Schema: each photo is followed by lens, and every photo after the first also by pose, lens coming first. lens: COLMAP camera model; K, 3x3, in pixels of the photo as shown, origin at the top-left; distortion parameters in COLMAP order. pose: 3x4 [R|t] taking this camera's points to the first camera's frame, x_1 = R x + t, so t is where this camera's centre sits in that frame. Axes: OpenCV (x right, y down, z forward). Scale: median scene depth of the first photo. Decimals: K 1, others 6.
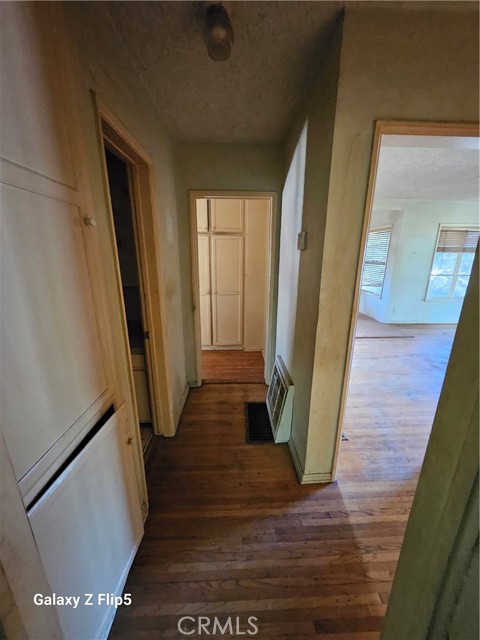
lens RADIAL K [[253.9, 0, 242.8], [0, 253.9, 325.2], [0, 0, 1]] dist [-0.002810, -0.000123]
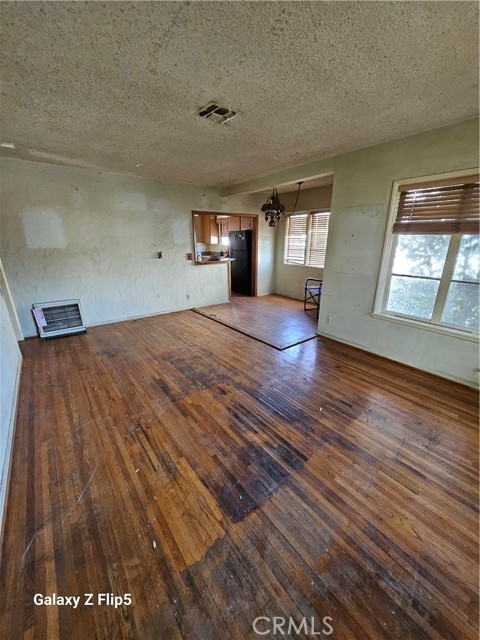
lens RADIAL K [[253.9, 0, 242.8], [0, 253.9, 319.9], [0, 0, 1]] dist [-0.002810, -0.000123]
pose [[0.575851, 0.249095, -0.778683, 1.056457], [-0.222508, 0.964251, 0.143908, -0.108969], [0.786693, 0.090394, 0.610691, 0.404653]]
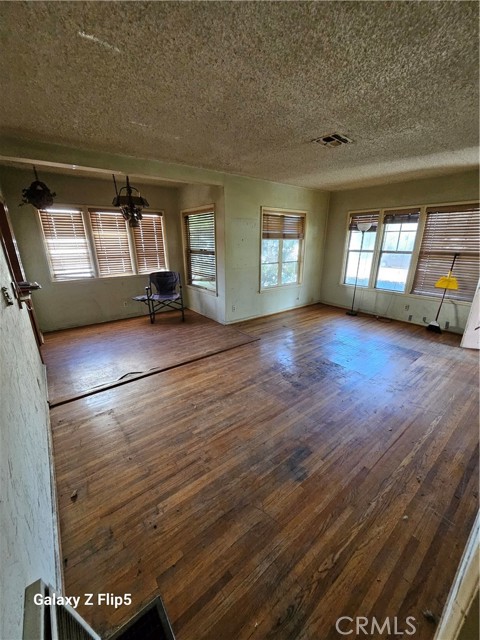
lens RADIAL K [[253.9, 0, 246.1], [0, 253.9, 320.6], [0, 0, 1]] dist [-0.002810, -0.000123]
pose [[0.807573, -0.183002, 0.560657, 0.151184], [0.165612, 0.982757, 0.082231, -0.083463], [-0.566038, 0.026444, 0.823955, 0.285943]]
